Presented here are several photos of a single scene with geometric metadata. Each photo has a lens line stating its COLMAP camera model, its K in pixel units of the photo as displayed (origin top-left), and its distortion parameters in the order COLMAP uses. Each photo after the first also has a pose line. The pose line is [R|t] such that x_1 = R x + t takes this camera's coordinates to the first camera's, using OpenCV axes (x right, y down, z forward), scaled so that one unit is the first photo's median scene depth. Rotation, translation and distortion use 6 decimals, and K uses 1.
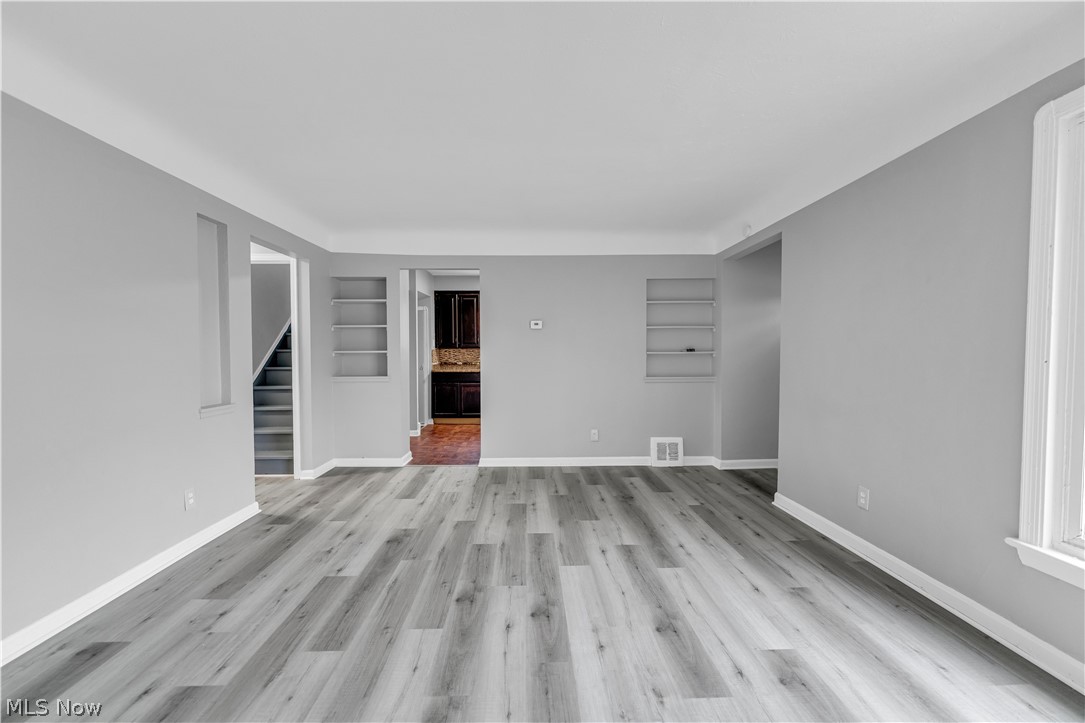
lens RADIAL K [[437.3, 0, 539.8], [0, 437.3, 362.0], [0, 0, 1]] dist [-0.001110, 0.000163]
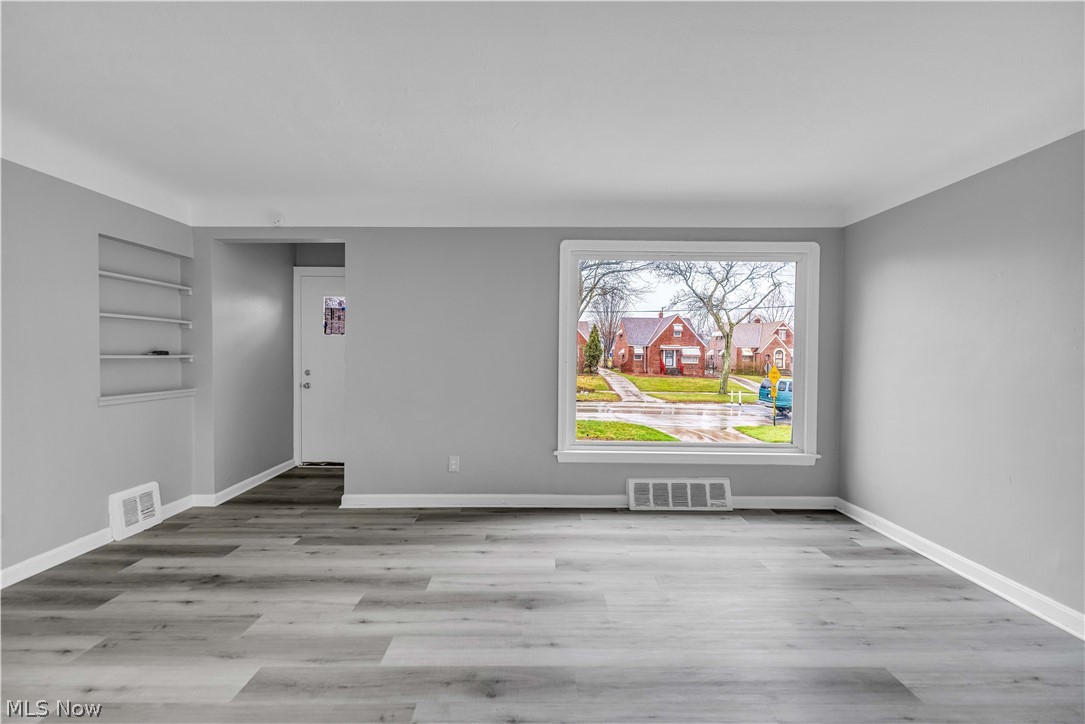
lens RADIAL K [[437.3, 0, 539.8], [0, 437.3, 362.5], [0, 0, 1]] dist [-0.001110, 0.000163]
pose [[0.023909, -0.013445, 0.999624, -0.461665], [0.017437, 0.999763, 0.013030, -0.014236], [-0.999562, 0.017119, 0.024138, 0.520237]]
